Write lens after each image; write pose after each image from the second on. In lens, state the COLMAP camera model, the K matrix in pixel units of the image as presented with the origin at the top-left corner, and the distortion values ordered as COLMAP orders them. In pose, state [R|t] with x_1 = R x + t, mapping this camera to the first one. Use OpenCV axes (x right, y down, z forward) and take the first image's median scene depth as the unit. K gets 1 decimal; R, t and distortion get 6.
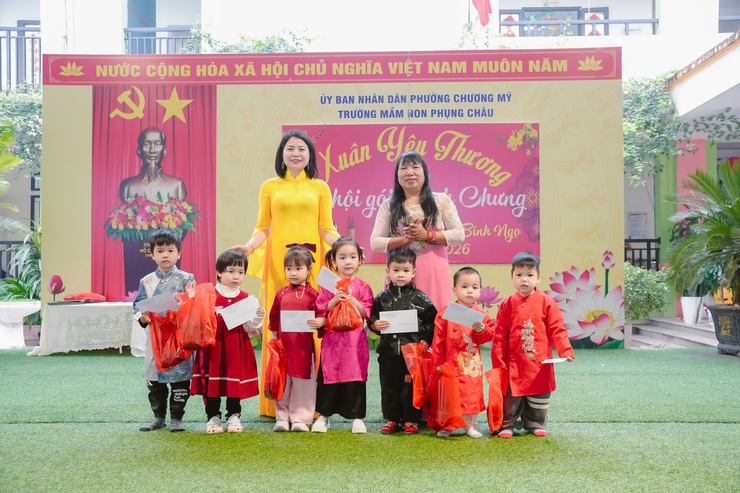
lens RADIAL K [[766.1, 0, 374.5], [0, 766.1, 245.9], [0, 0, 1]] dist [0.022541, 0.000000]
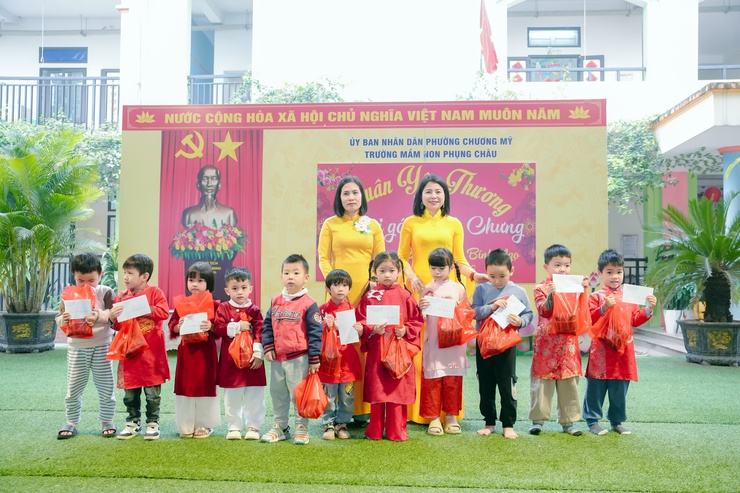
lens RADIAL K [[686.1, 0, 373.0], [0, 686.1, 246.0], [0, 0, 1]] dist [-0.033253, 0.000000]
pose [[0.998989, 0.008596, -0.044118, 0.013233], [-0.009187, 0.999871, -0.013209, -0.016641], [0.043999, 0.013601, 0.998939, -0.052832]]
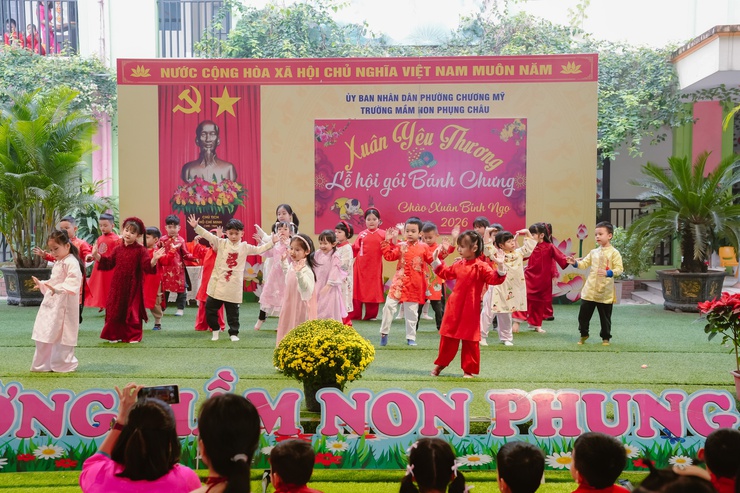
lens RADIAL K [[977.7, 0, 371.3], [0, 977.7, 247.7], [0, 0, 1]] dist [0.087645, 0.000000]
pose [[0.998974, 0.005540, -0.044947, 0.039949], [-0.001870, 0.996690, 0.081276, -0.081005], [0.045249, -0.081109, 0.995678, -0.552413]]
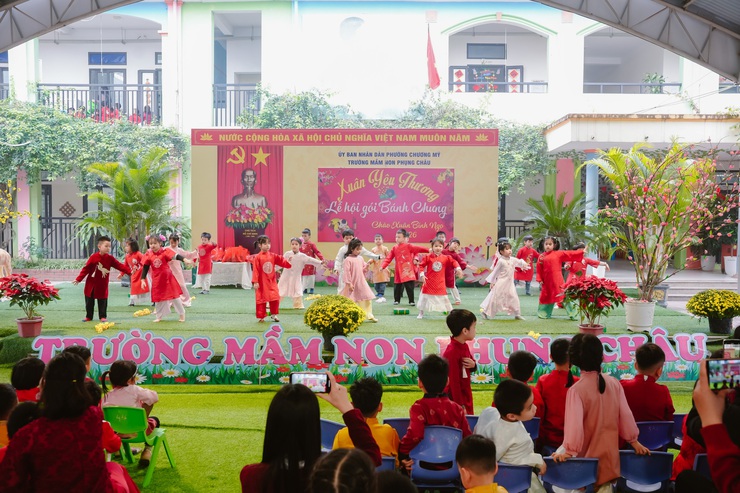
lens RADIAL K [[666.1, 0, 372.2], [0, 666.1, 247.0], [0, 0, 1]] dist [-0.083880, 0.002148]
pose [[0.999956, 0.009207, -0.001960, 0.017136], [-0.009034, 0.997164, 0.074709, -0.086597], [0.002642, -0.074688, 0.997203, -0.635670]]
